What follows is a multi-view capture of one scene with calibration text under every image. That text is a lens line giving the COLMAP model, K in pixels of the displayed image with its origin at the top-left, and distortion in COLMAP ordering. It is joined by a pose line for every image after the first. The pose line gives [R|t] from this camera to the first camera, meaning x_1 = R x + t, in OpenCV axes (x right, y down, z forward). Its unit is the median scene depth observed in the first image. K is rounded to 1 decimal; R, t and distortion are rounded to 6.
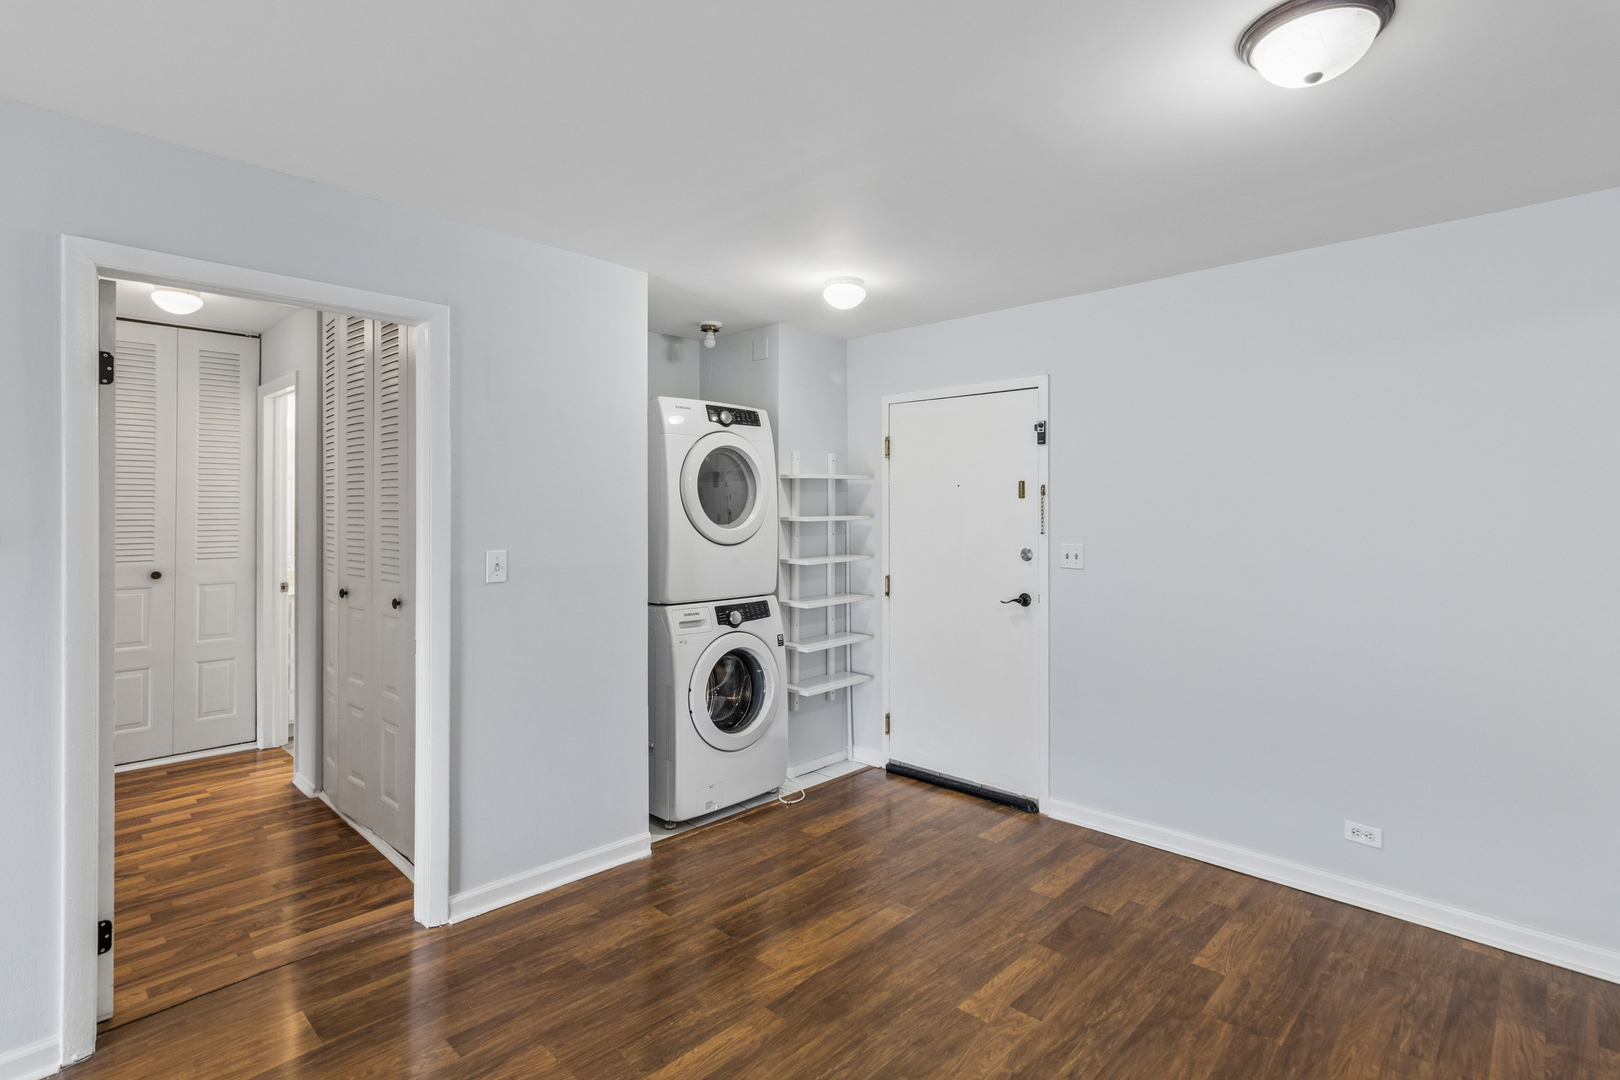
lens RADIAL K [[784.1, 0, 848.8], [0, 784.1, 501.8], [0, 0, 1]] dist [-0.000736, -0.000130]
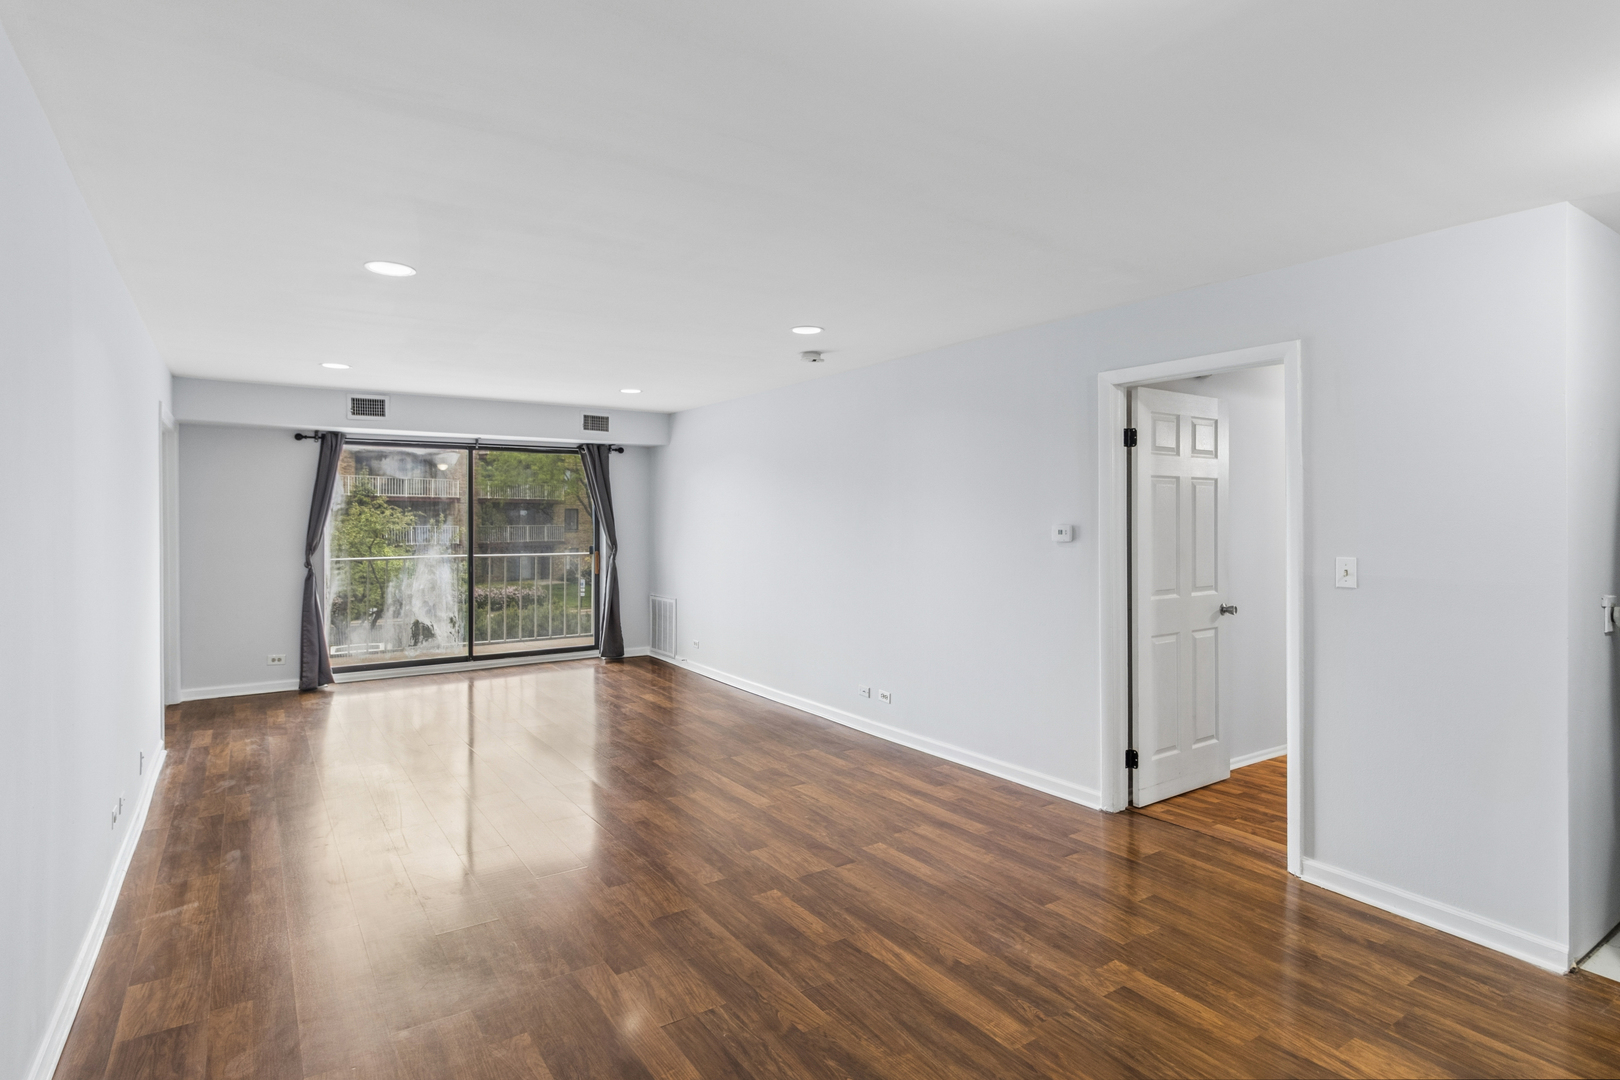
lens RADIAL K [[834.9, 0, 811.1], [0, 834.9, 530.6], [0, 0, 1]] dist [-0.002307, -0.000319]
pose [[-0.231289, 0.016338, -0.972748, 0.858876], [0.007506, 0.999859, 0.015008, 0.004604], [0.972856, -0.003830, -0.231379, 0.600660]]
